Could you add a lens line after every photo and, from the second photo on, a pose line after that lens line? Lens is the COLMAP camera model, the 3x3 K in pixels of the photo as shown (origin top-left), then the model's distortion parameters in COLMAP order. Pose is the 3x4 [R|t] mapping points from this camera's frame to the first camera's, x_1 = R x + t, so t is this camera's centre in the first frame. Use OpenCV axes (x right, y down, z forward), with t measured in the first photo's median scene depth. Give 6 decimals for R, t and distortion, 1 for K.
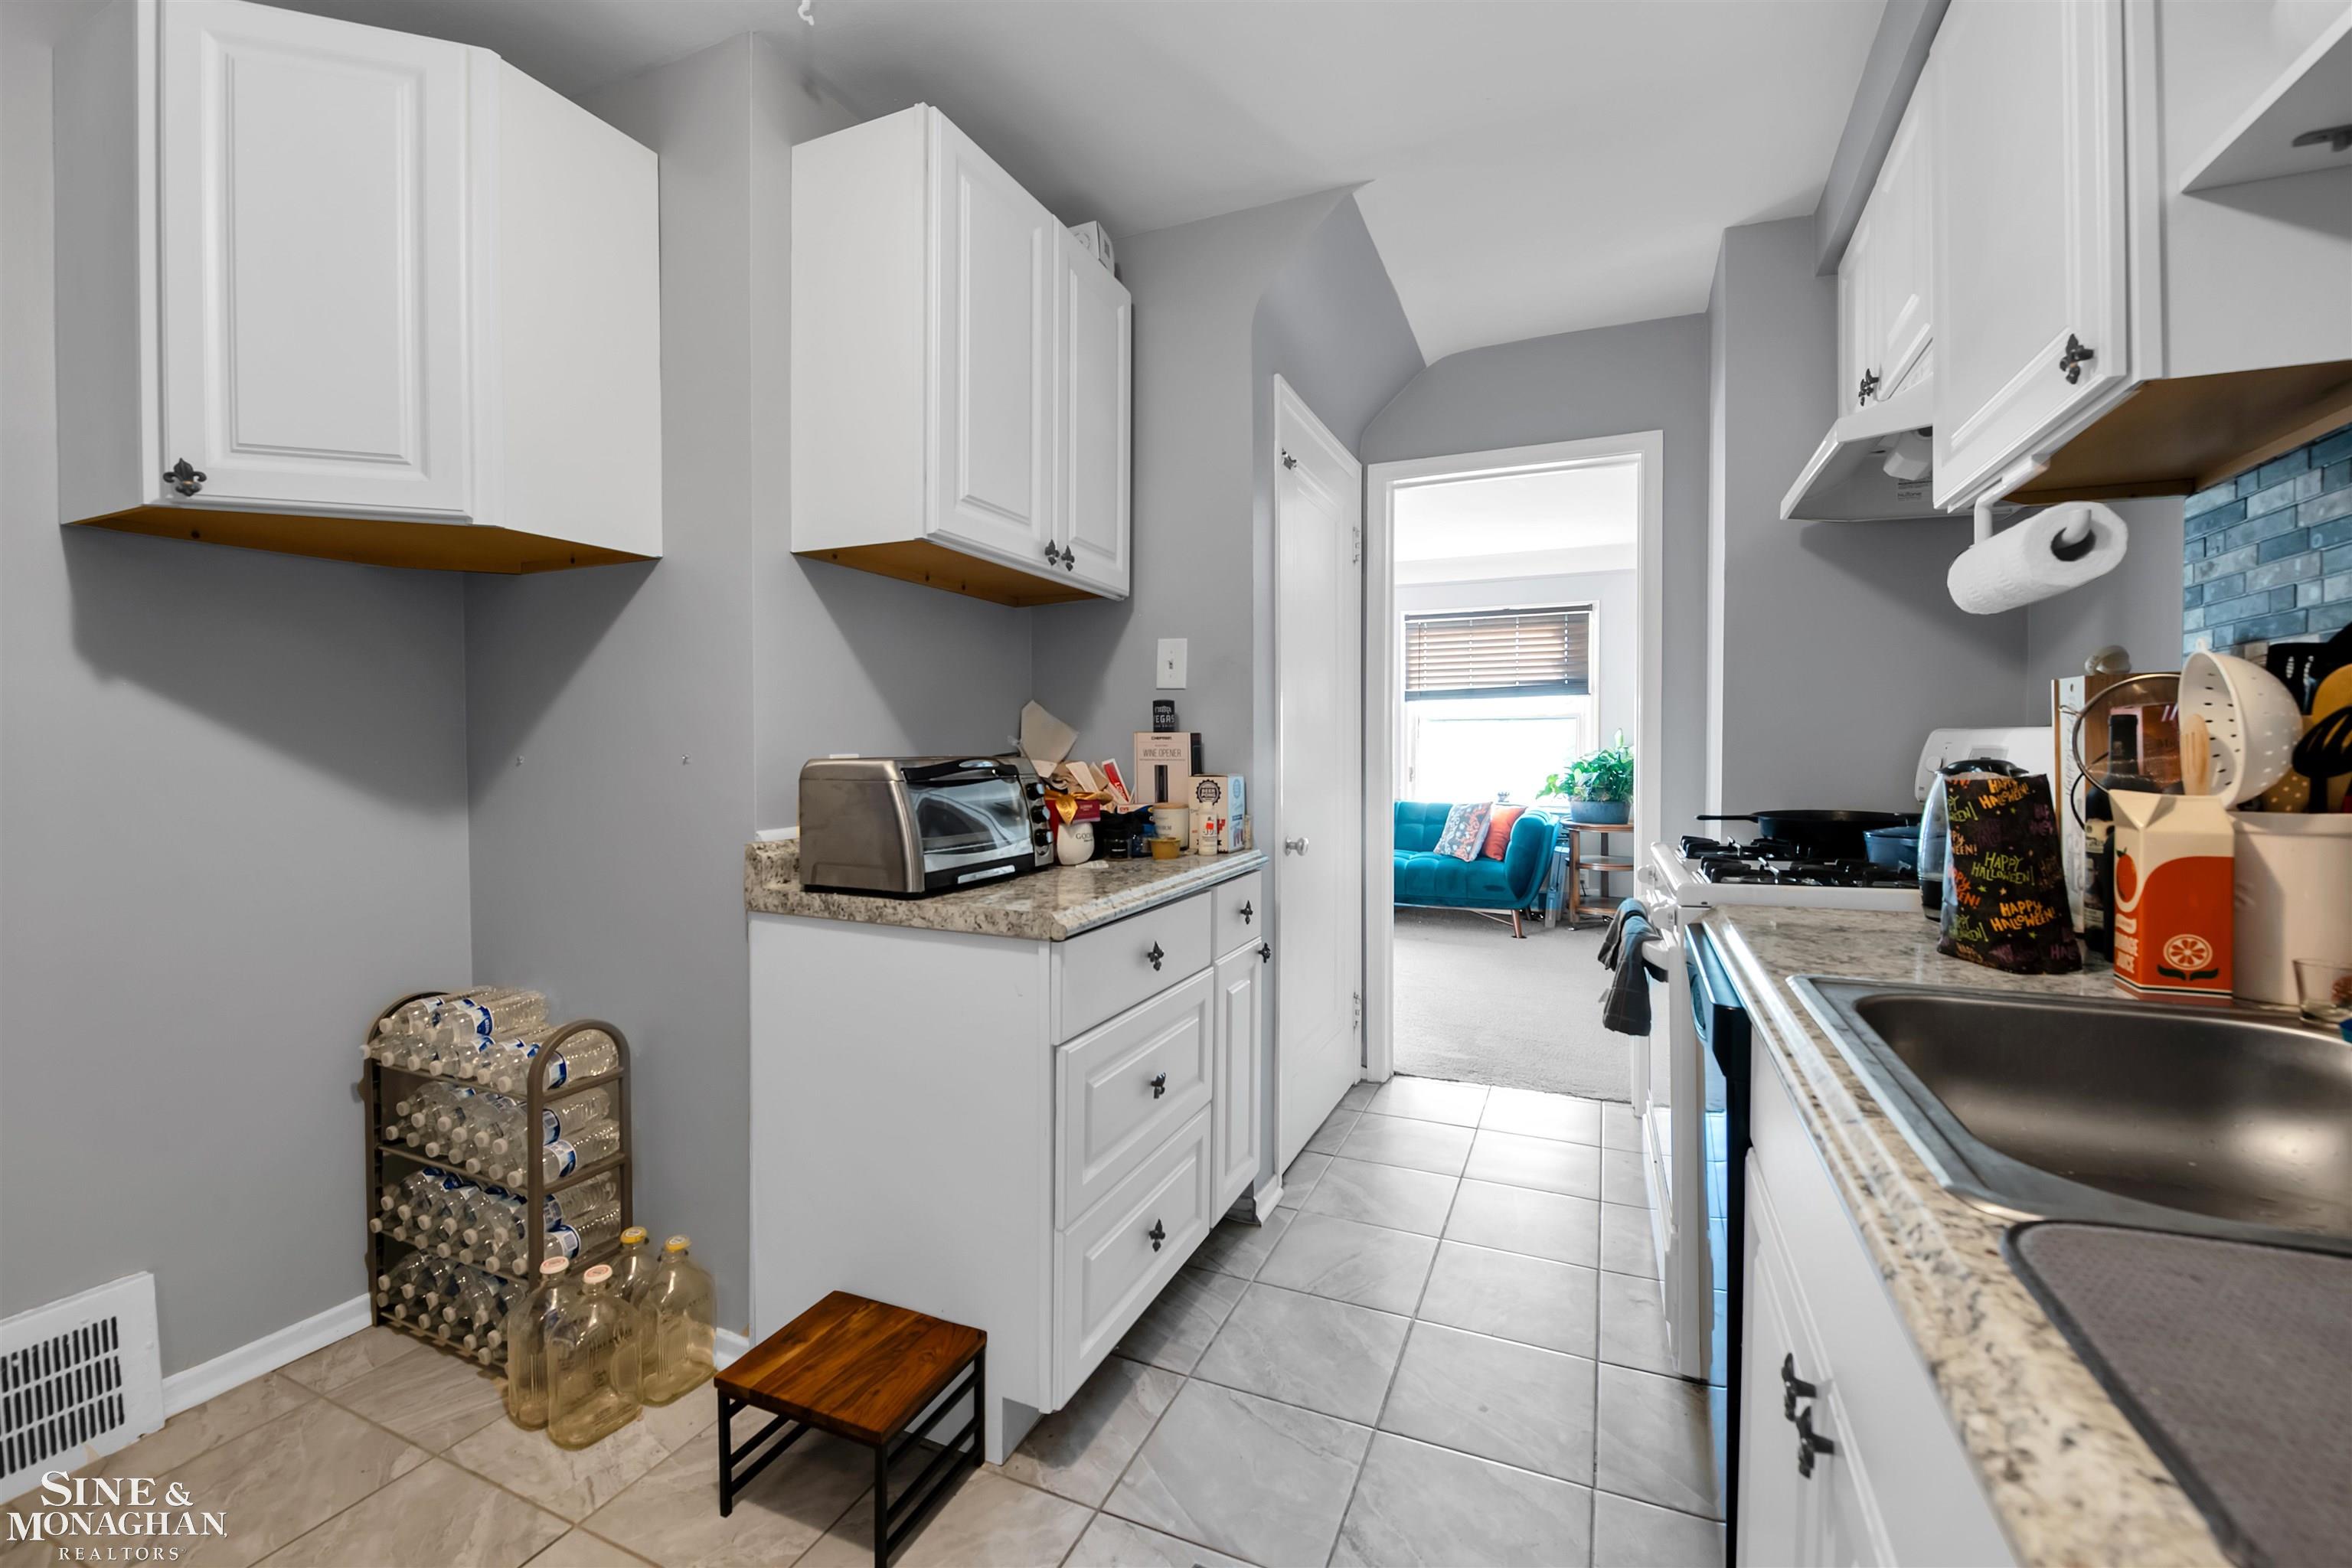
lens RADIAL K [[966.4, 0, 1179.0], [0, 966.4, 769.7], [0, 0, 1]] dist [-0.003738, -0.000269]
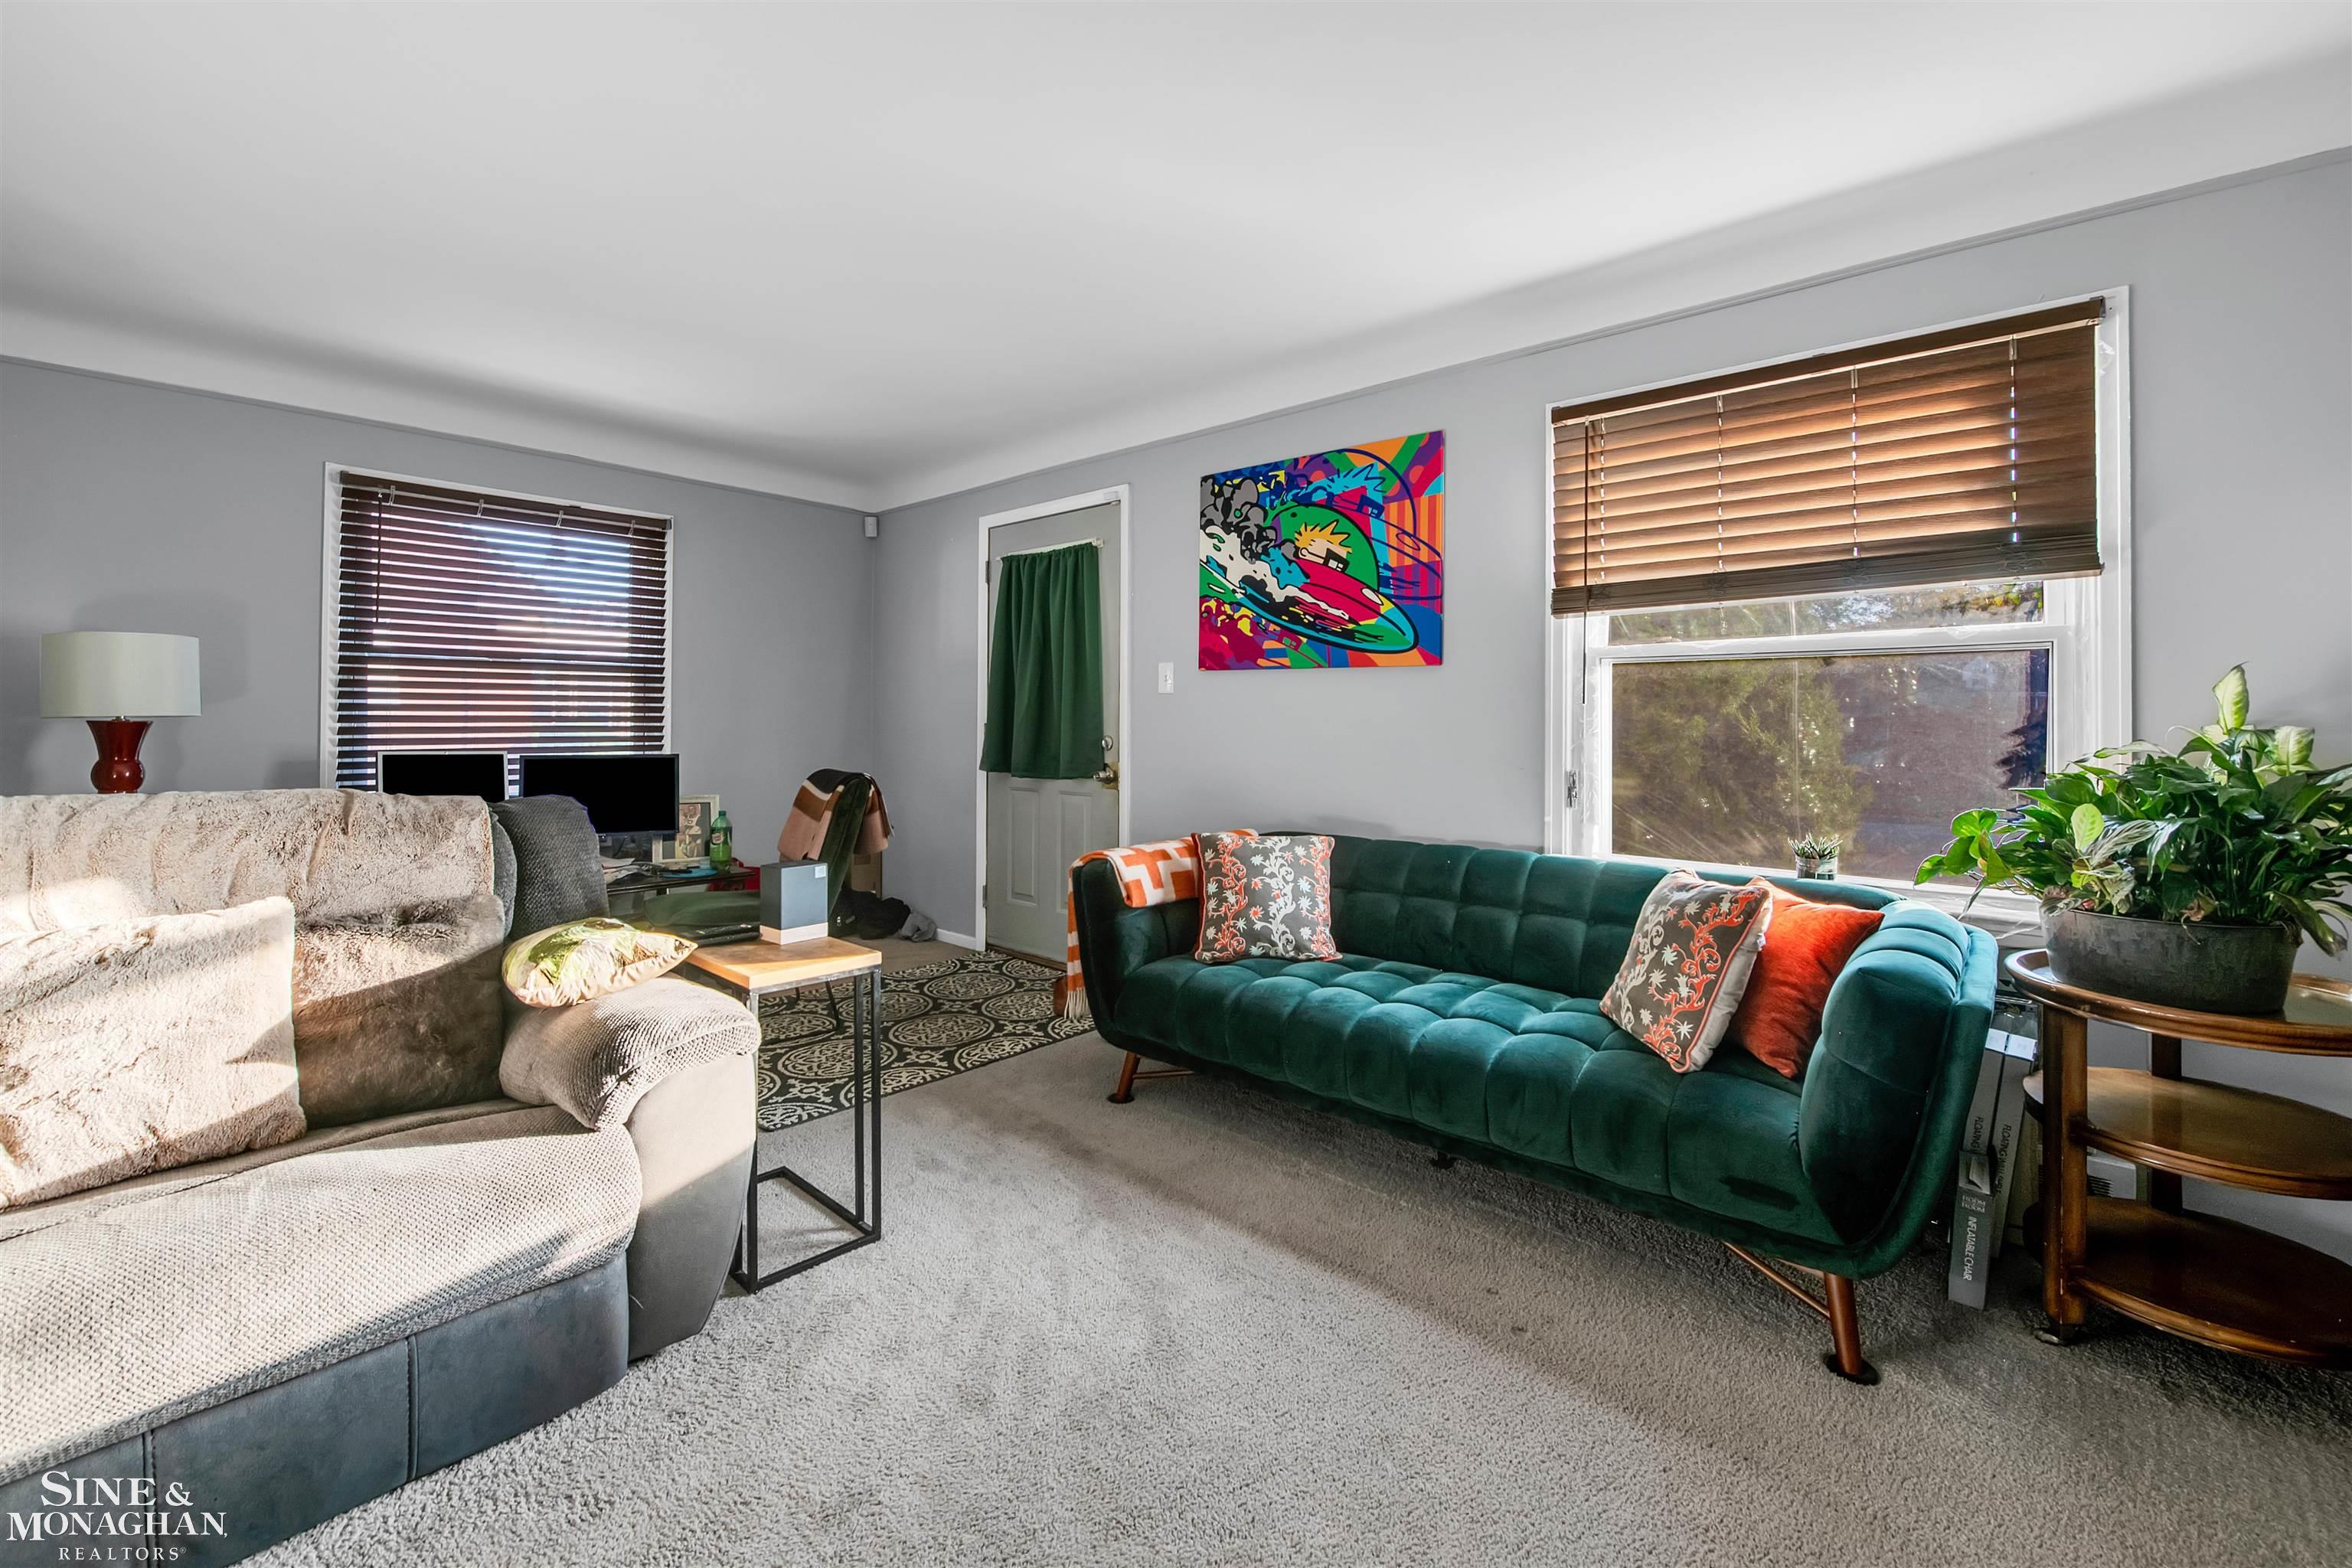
lens RADIAL K [[966.4, 0, 1224.5], [0, 966.4, 717.1], [0, 0, 1]] dist [-0.003738, -0.000269]
pose [[0.963226, 0.004467, -0.268654, 0.234027], [-0.012066, 0.999572, -0.026641, -0.015108], [0.268420, 0.028903, 0.962868, 0.628802]]
